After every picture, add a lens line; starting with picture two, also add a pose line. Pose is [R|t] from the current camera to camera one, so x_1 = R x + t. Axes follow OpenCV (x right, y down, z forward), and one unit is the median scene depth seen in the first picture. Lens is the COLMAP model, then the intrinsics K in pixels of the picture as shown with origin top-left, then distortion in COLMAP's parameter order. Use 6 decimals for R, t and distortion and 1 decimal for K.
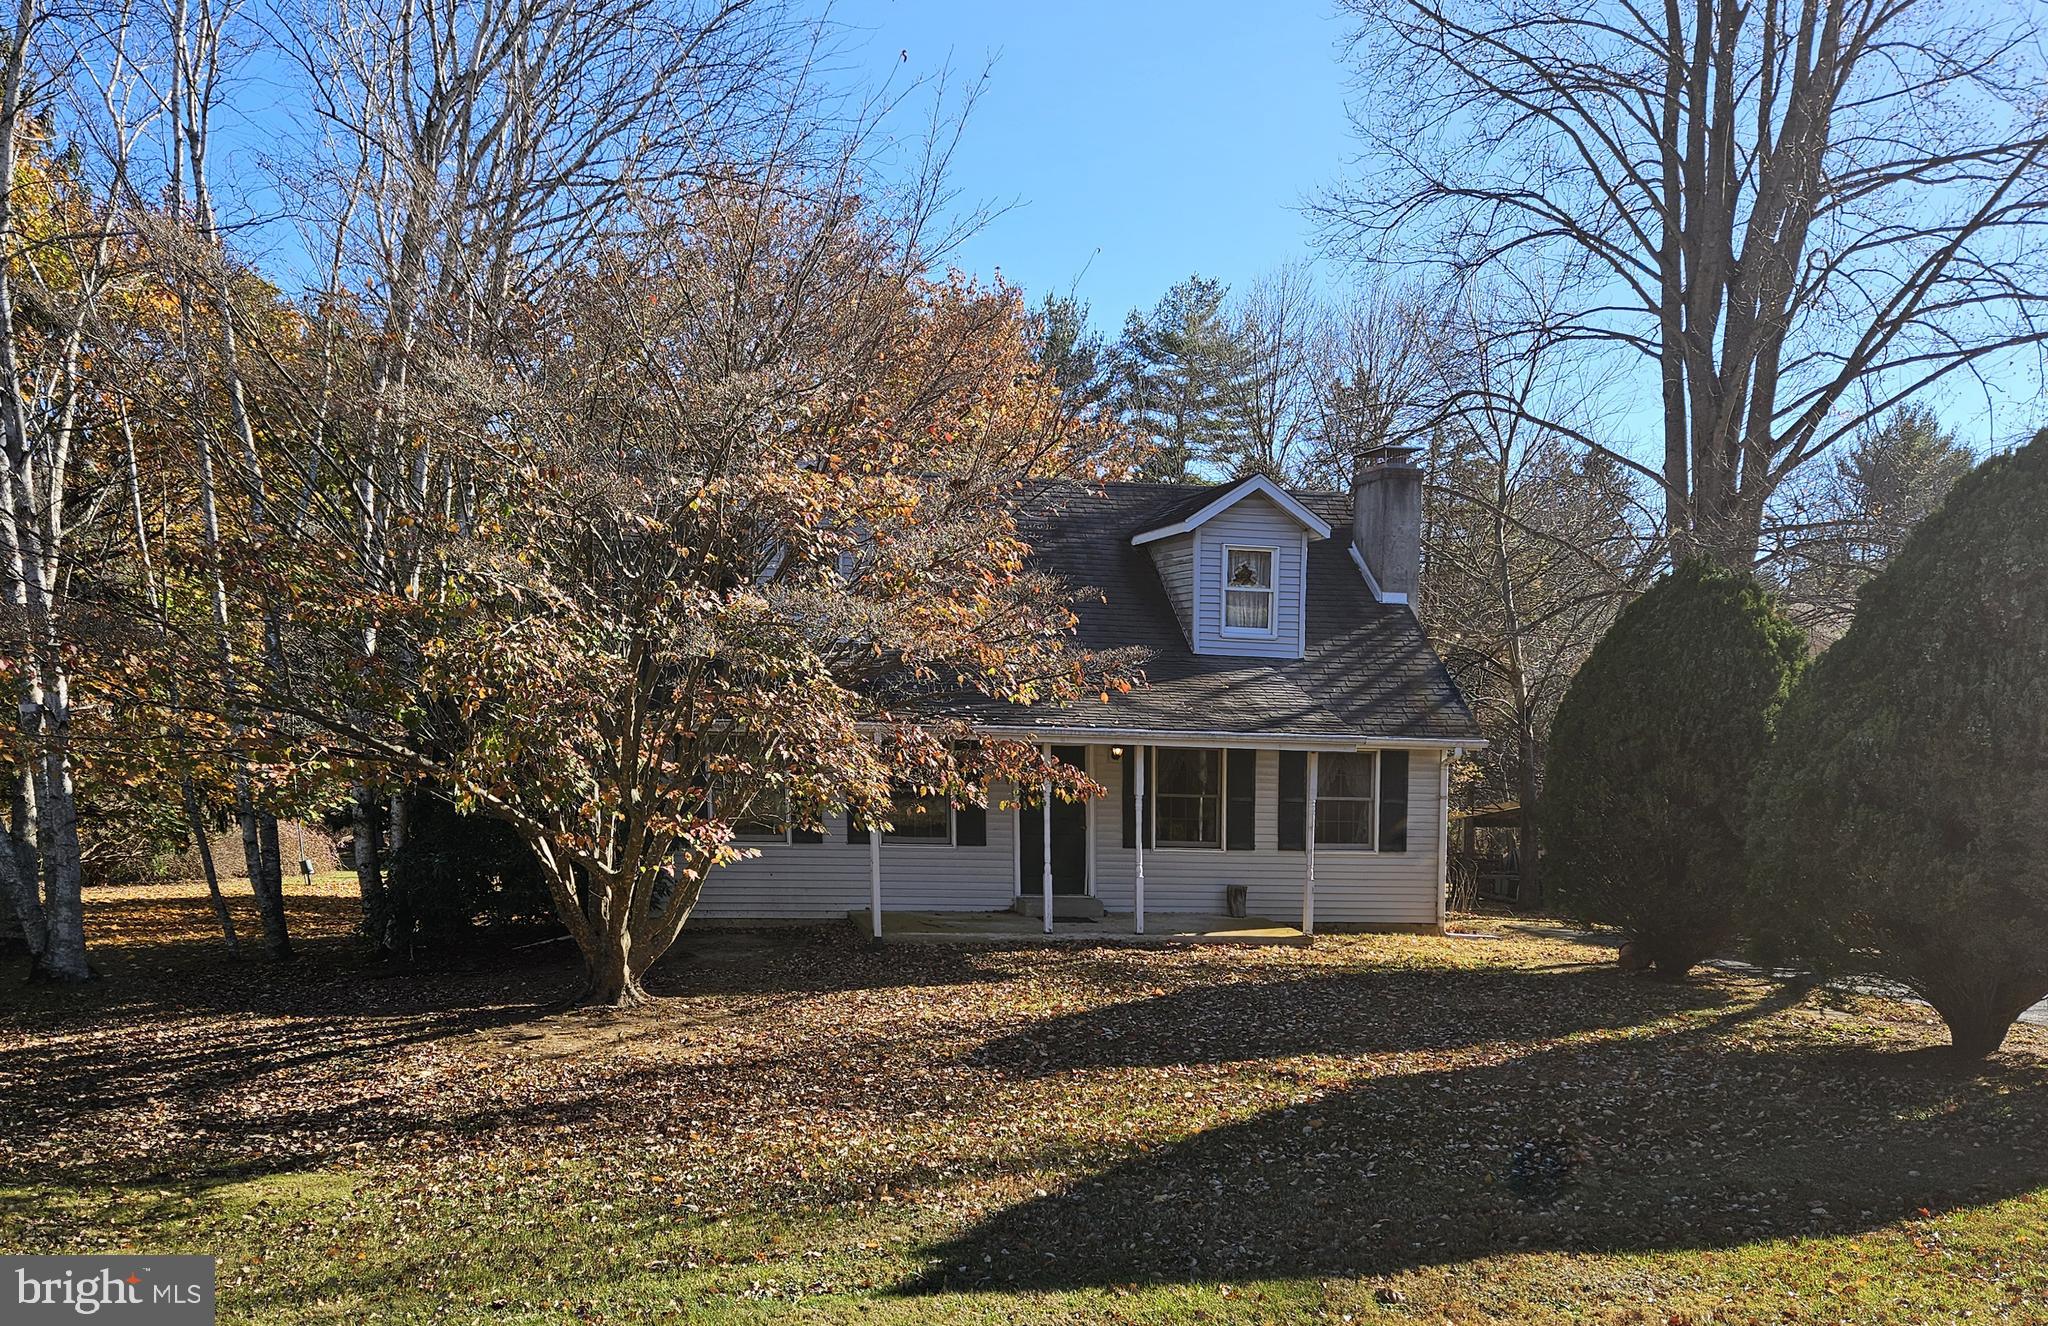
lens RADIAL K [[1509.1, 0, 960.8], [0, 1509.1, 775.9], [0, 0, 1]] dist [0.051112, -0.046428]
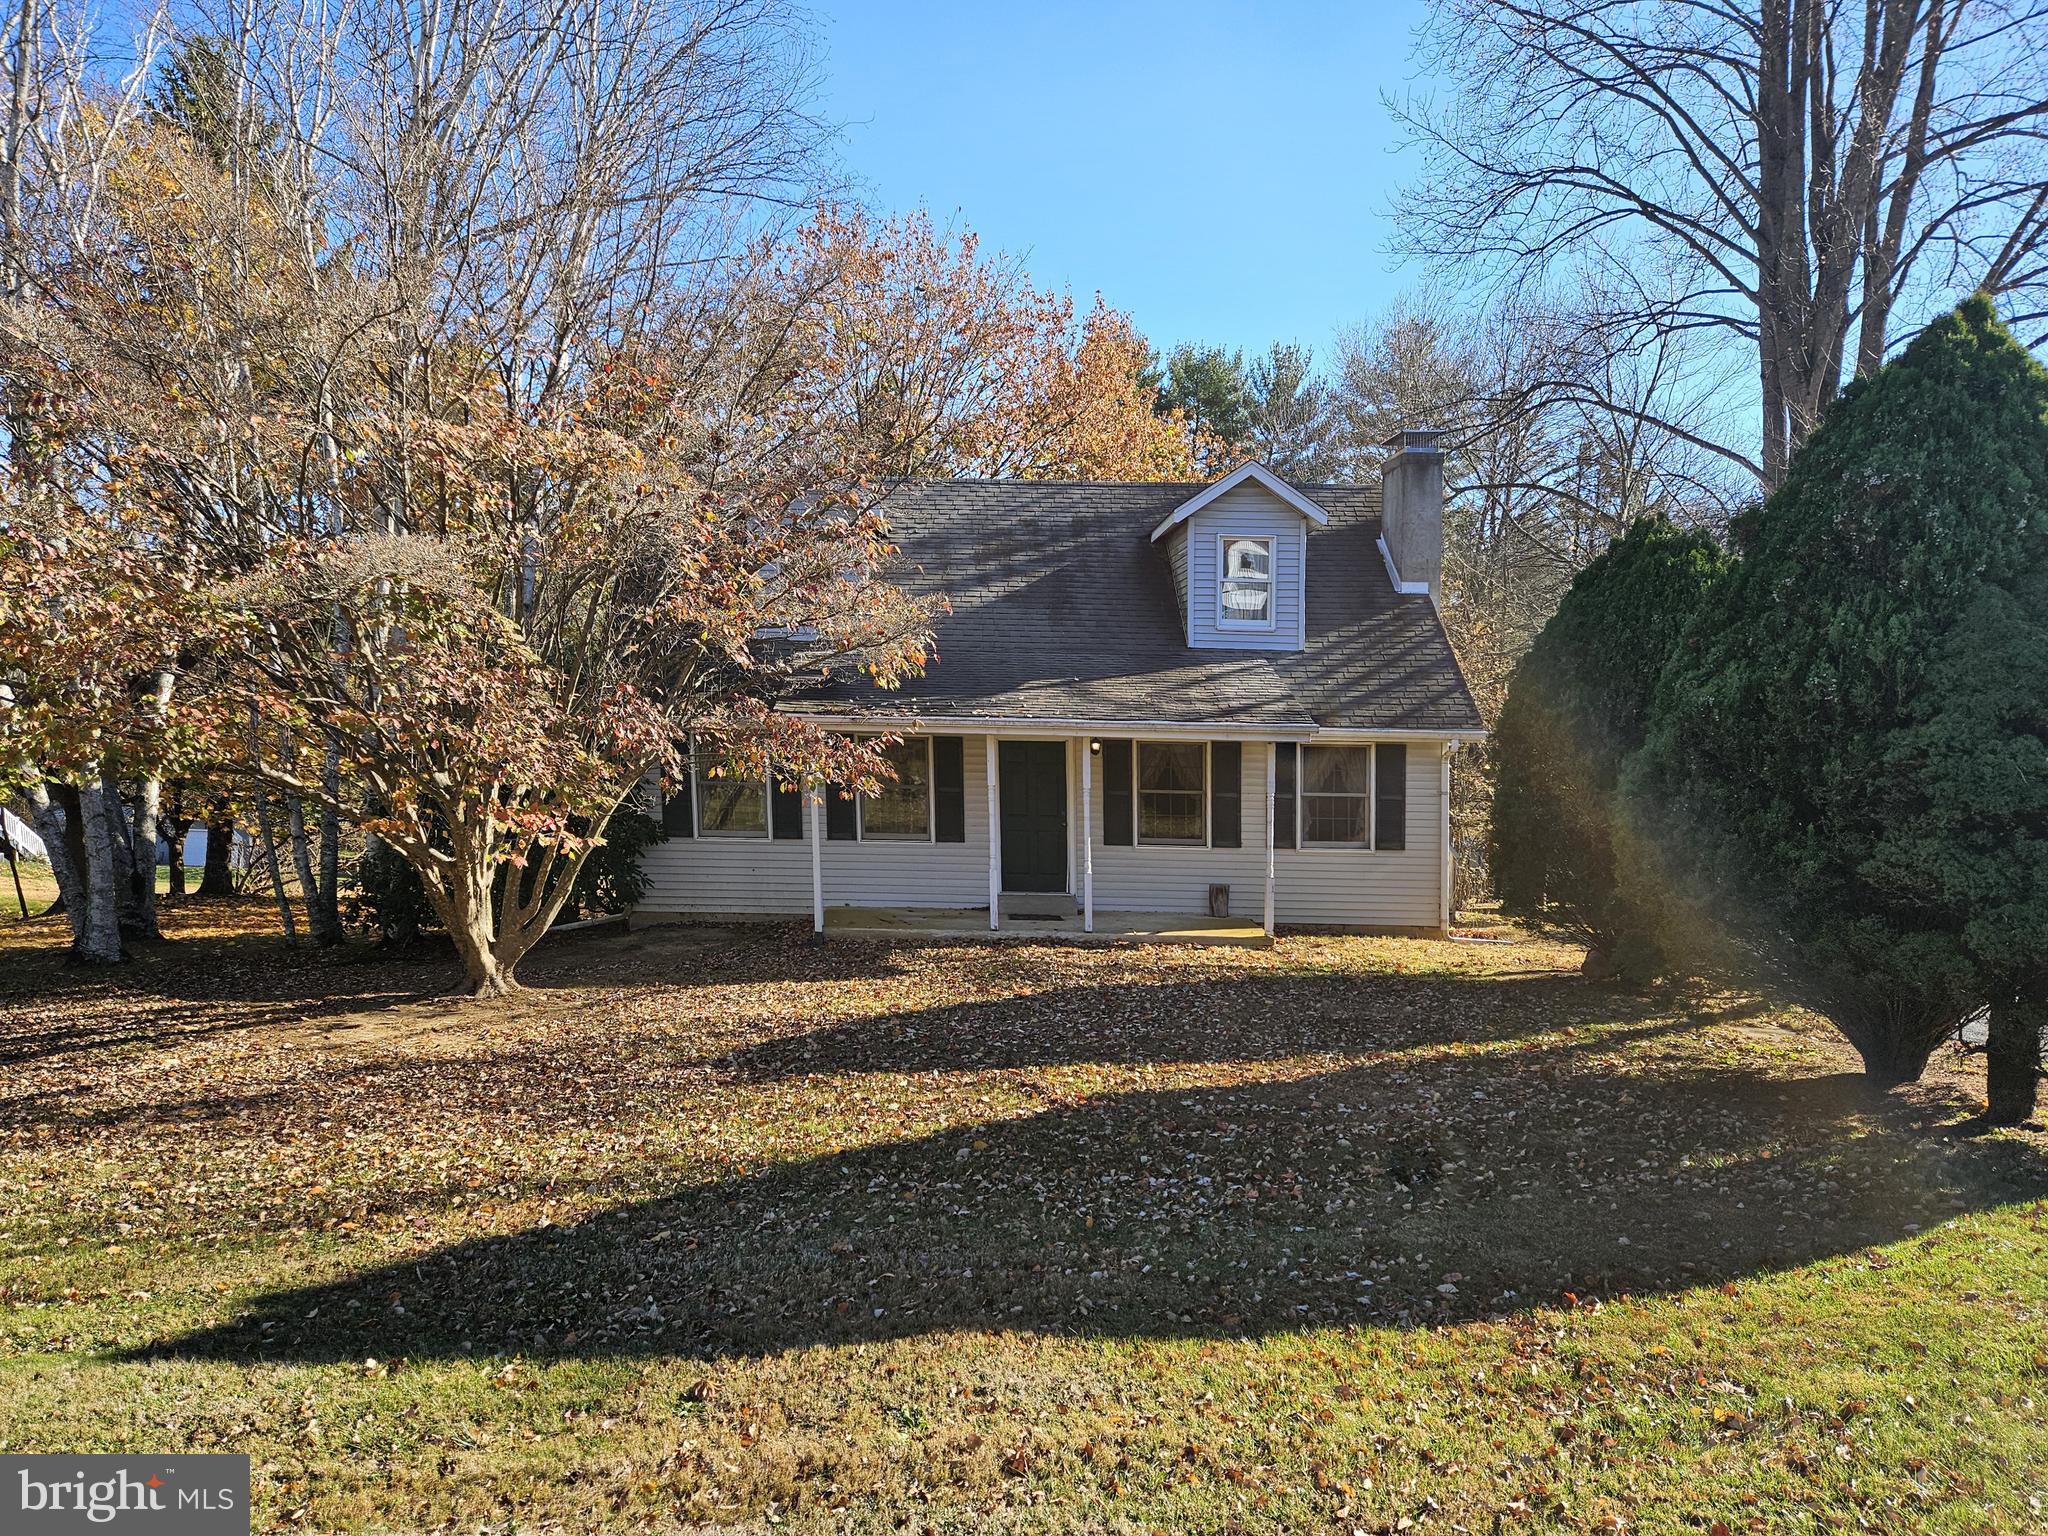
lens RADIAL K [[1388.6, 0, 989.1], [0, 1388.6, 767.5], [0, 0, 1]] dist [0.055712, -0.050263]
pose [[0.990365, -0.002977, -0.138447, 0.163075], [0.000568, 0.999848, -0.017435, 0.013634], [0.138478, 0.017188, 0.990216, 0.101420]]
